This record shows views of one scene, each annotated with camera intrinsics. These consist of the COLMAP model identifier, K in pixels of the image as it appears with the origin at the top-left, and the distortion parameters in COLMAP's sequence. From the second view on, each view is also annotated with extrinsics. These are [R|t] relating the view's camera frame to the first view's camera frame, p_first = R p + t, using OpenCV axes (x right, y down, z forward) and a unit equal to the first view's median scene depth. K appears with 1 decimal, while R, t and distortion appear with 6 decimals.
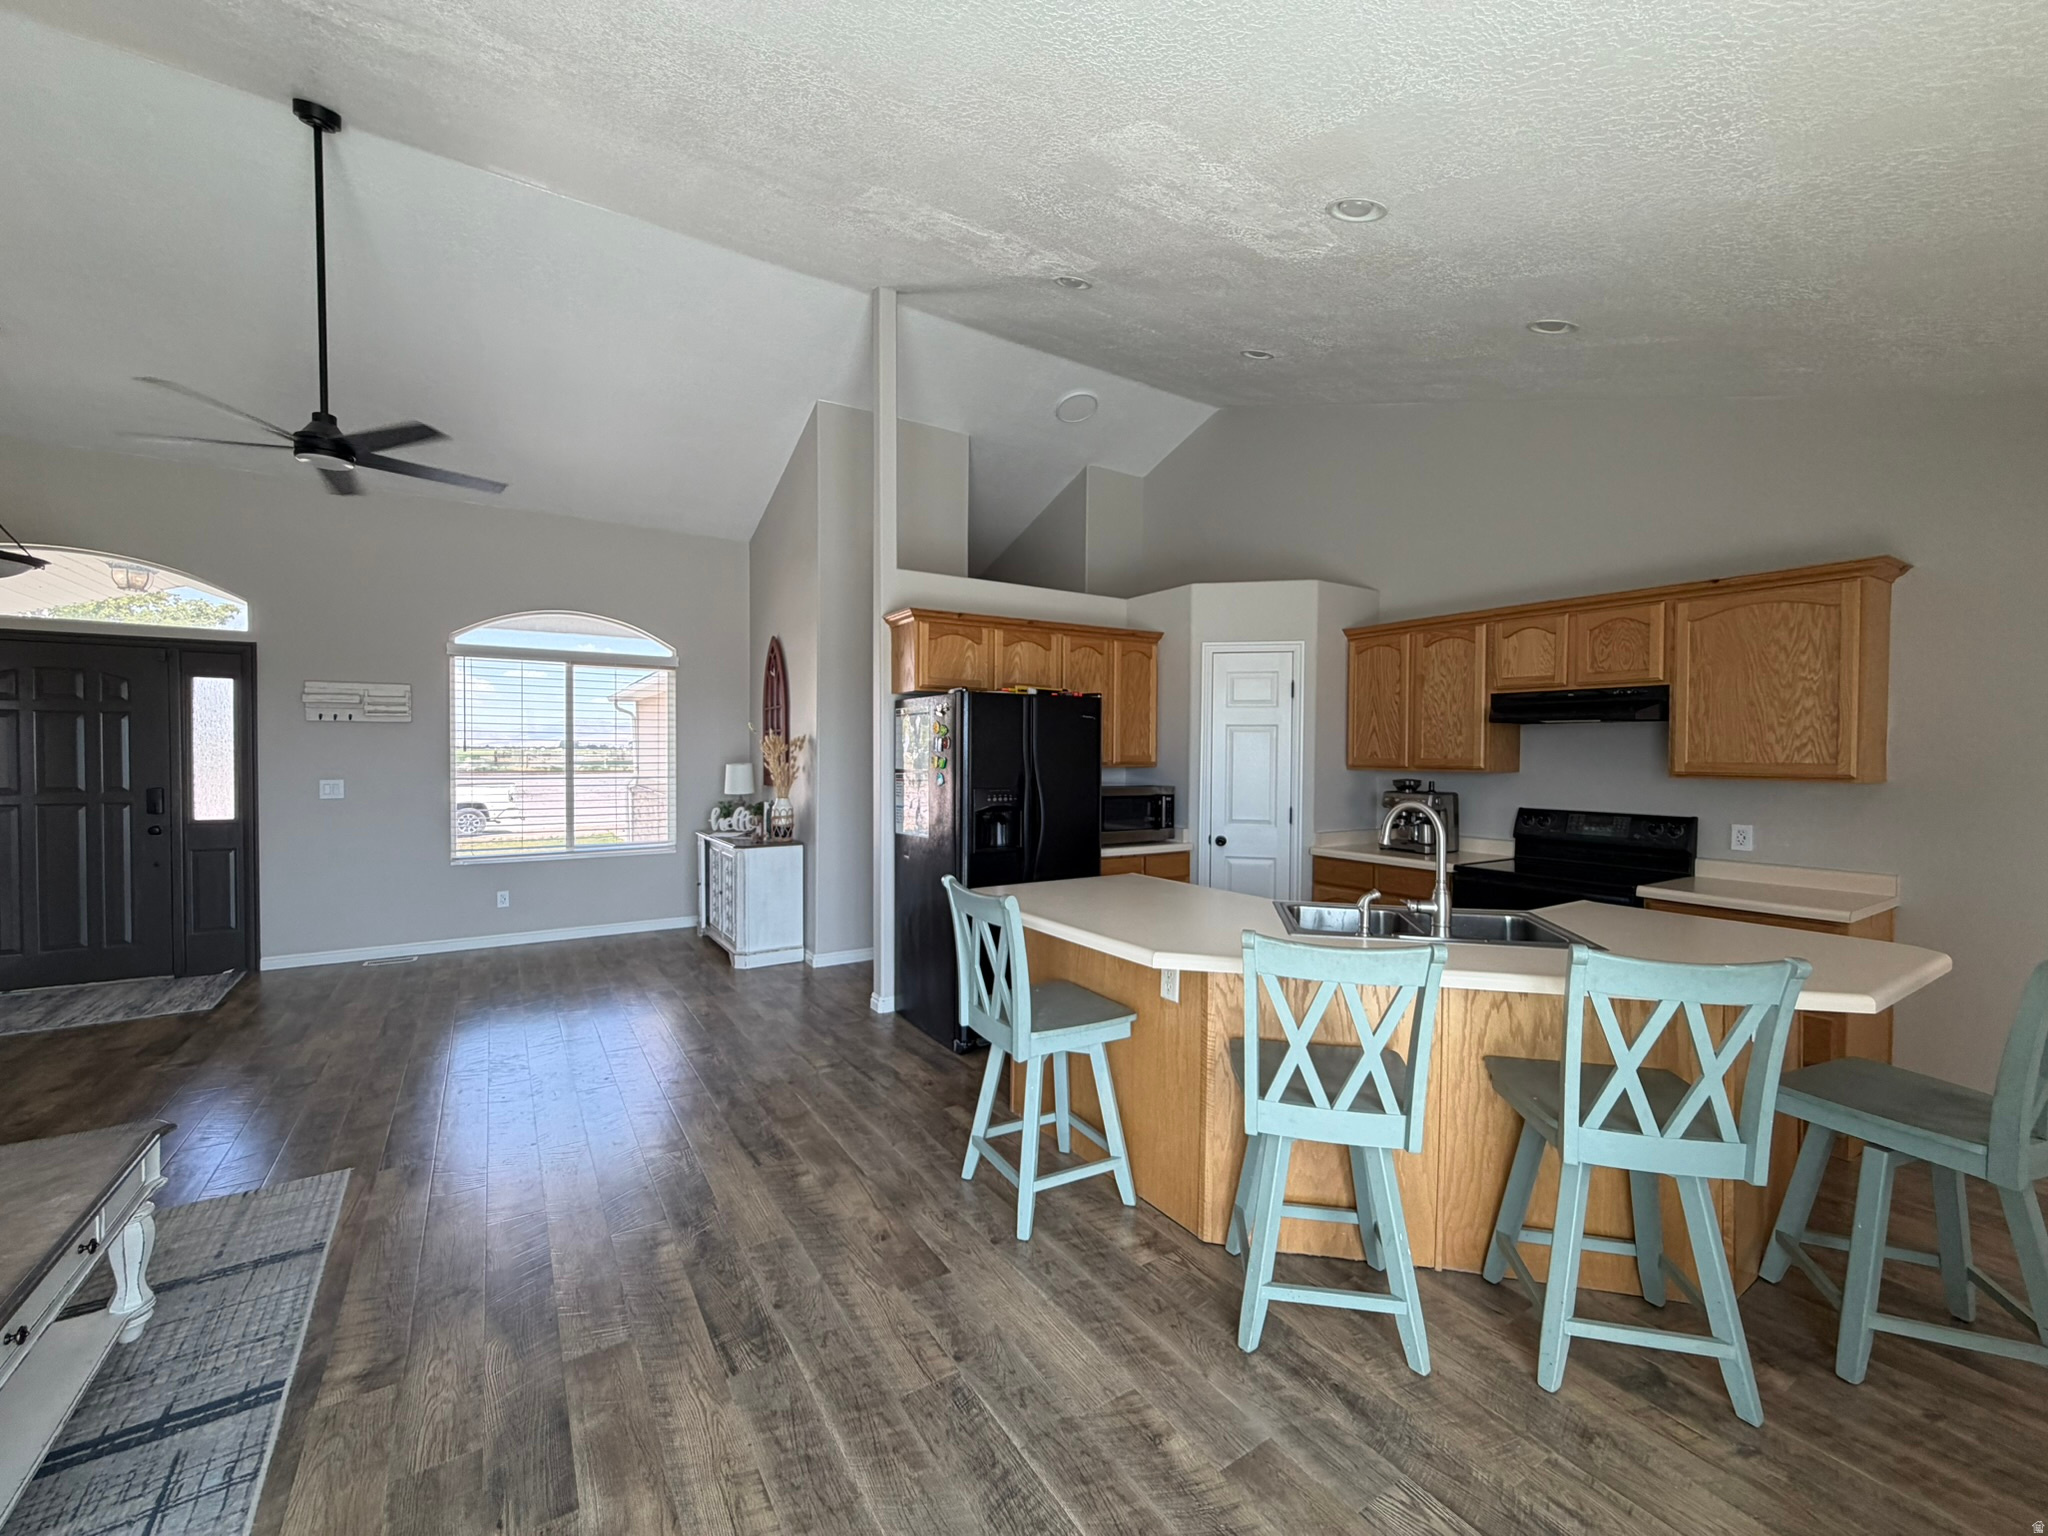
lens RADIAL K [[818.4, 0, 1010.3], [0, 818.4, 763.5], [0, 0, 1]] dist [-0.000947, 0.000277]
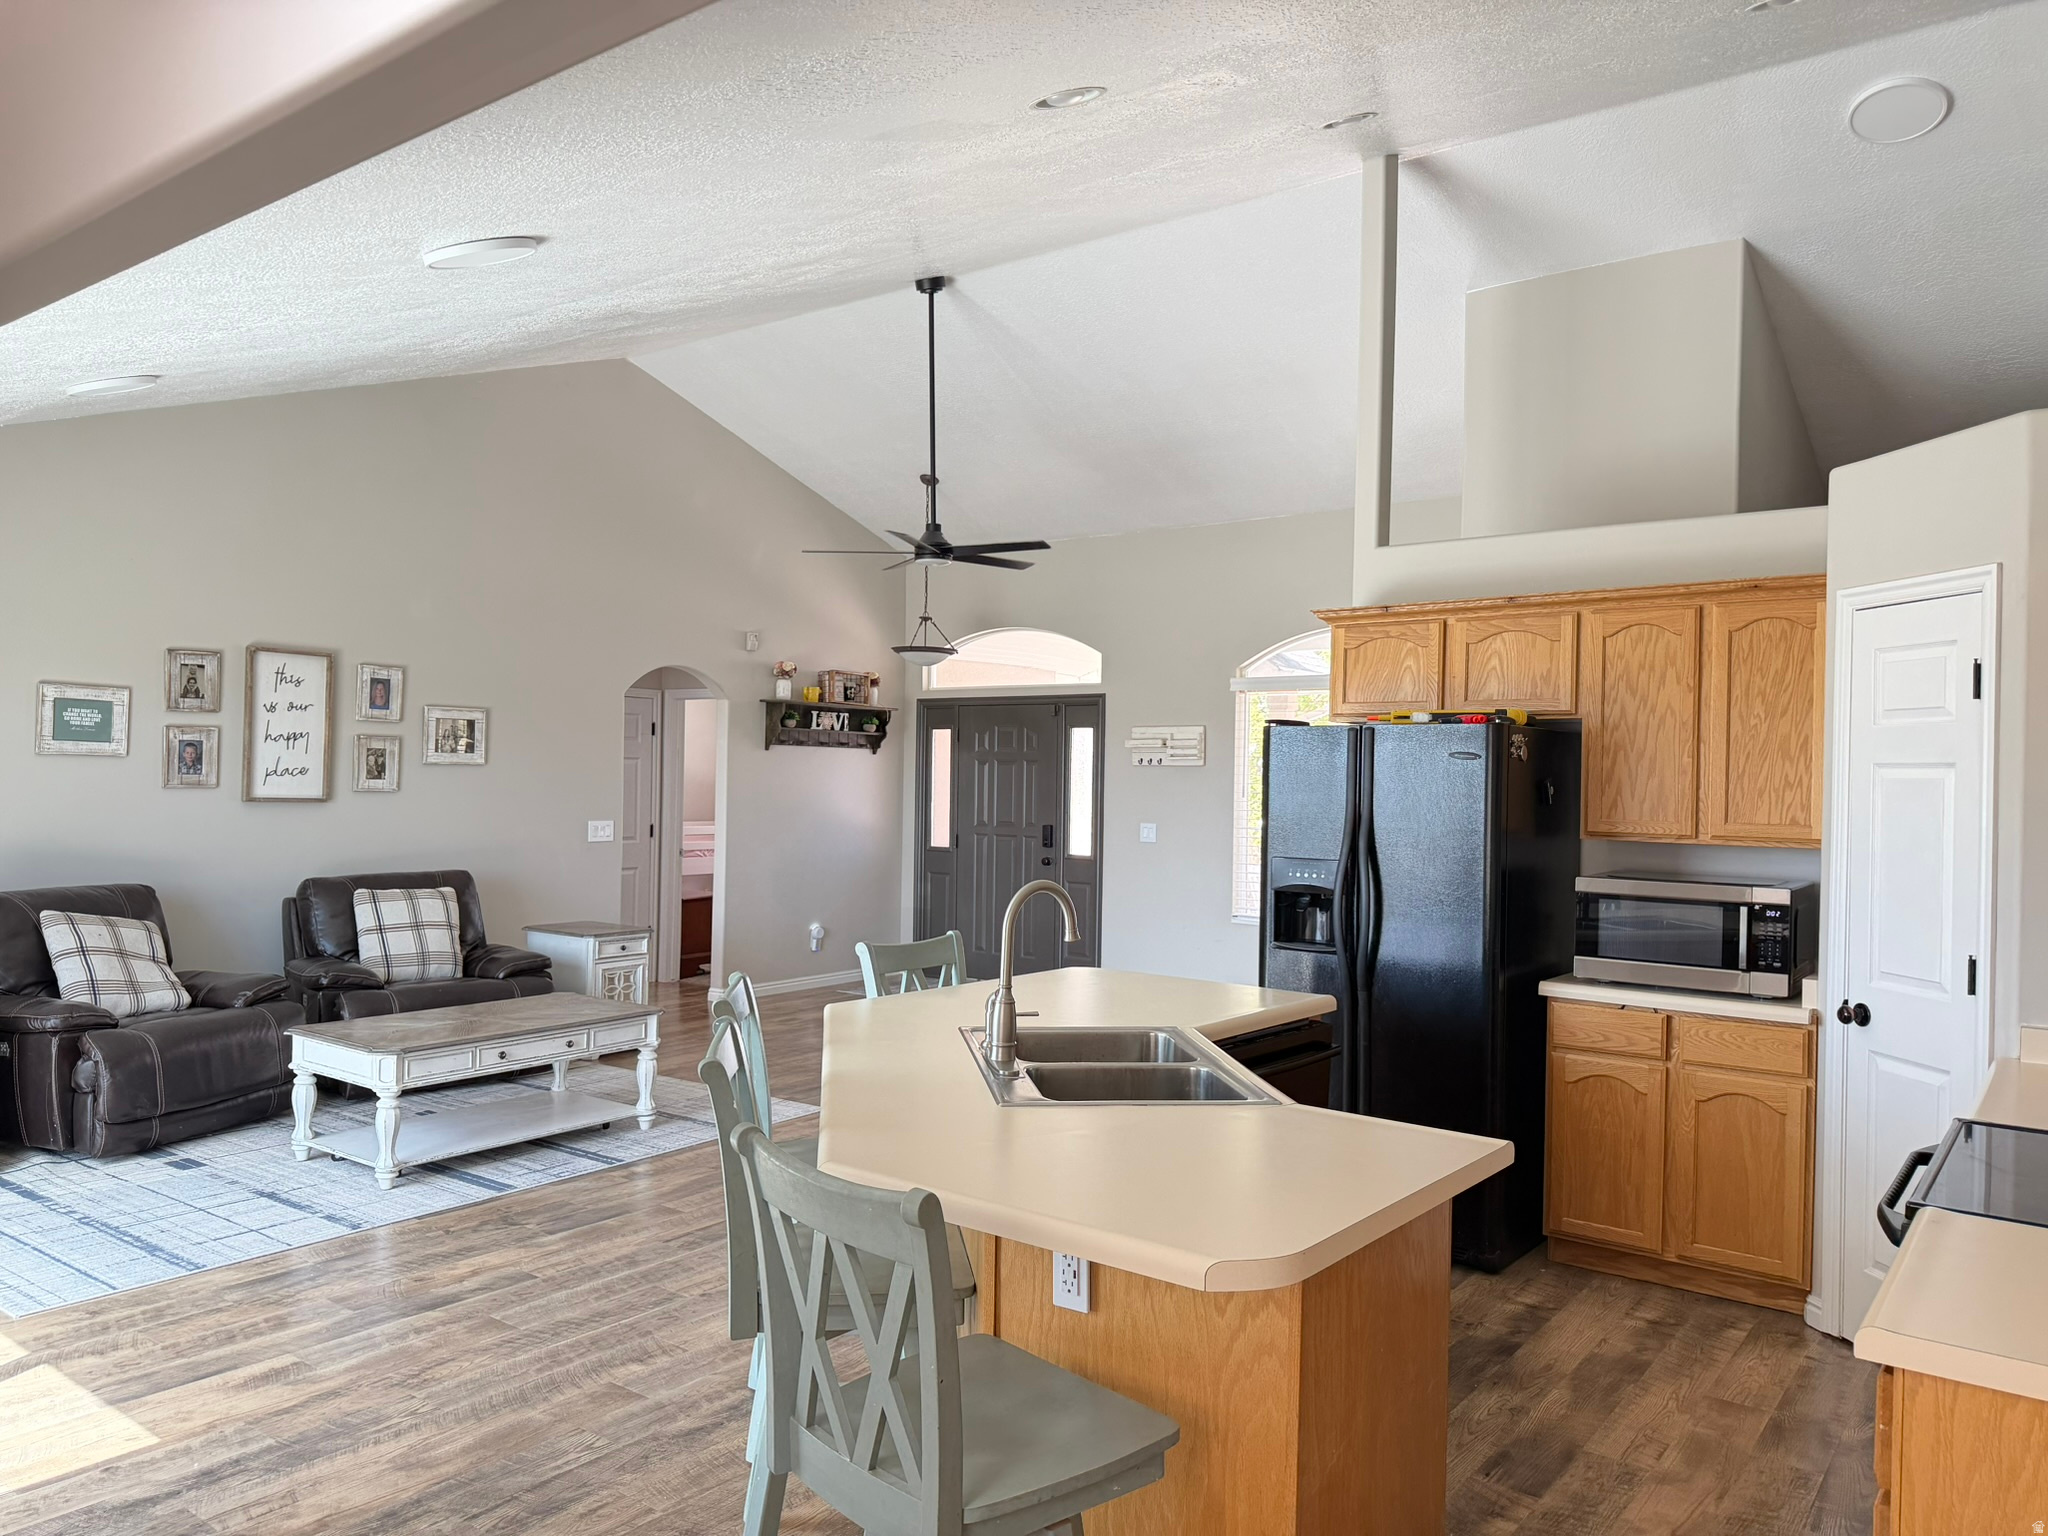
lens RADIAL K [[1433.6, 0, 1007.0], [0, 1433.6, 770.3], [0, 0, 1]] dist [0.056424, -0.063271]
pose [[0.344153, -0.004209, -0.938904, 1.116999], [-0.027256, 0.999524, -0.014472, -0.023303], [0.938518, 0.030571, 0.343875, 0.341276]]
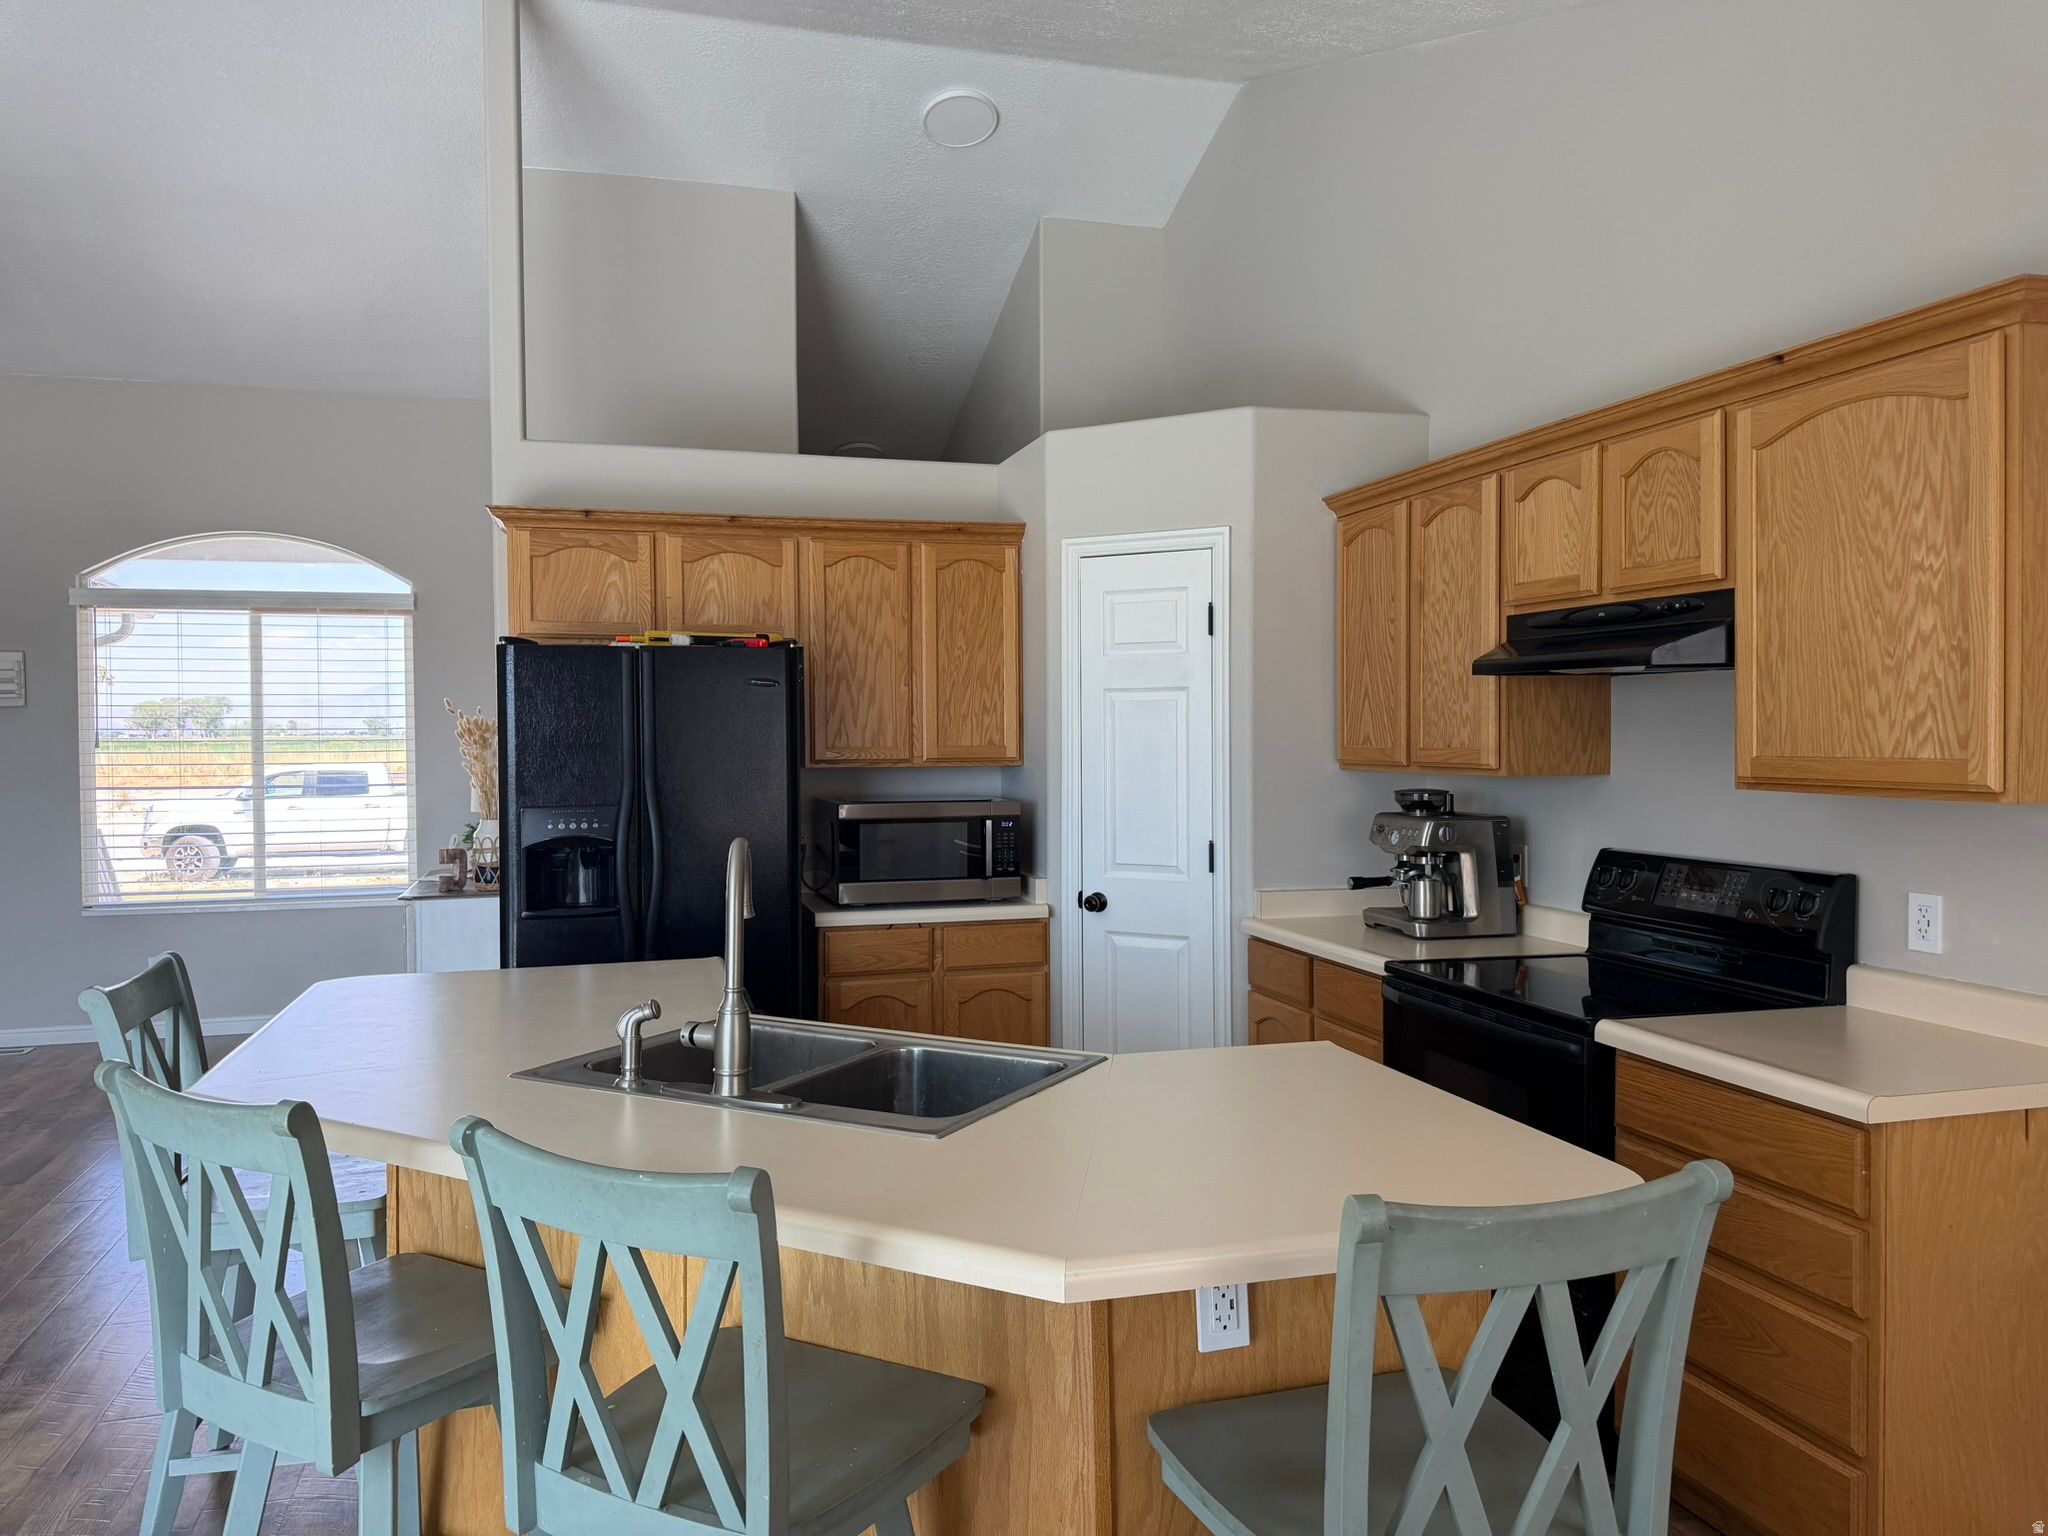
lens RADIAL K [[1433.6, 0, 1011.2], [0, 1433.6, 770.0], [0, 0, 1]] dist [0.056424, -0.063271]
pose [[0.960506, -0.005063, -0.278212, 0.609226], [0.008624, 0.999896, 0.011577, -0.006070], [0.278125, -0.013519, 0.960450, 0.092146]]
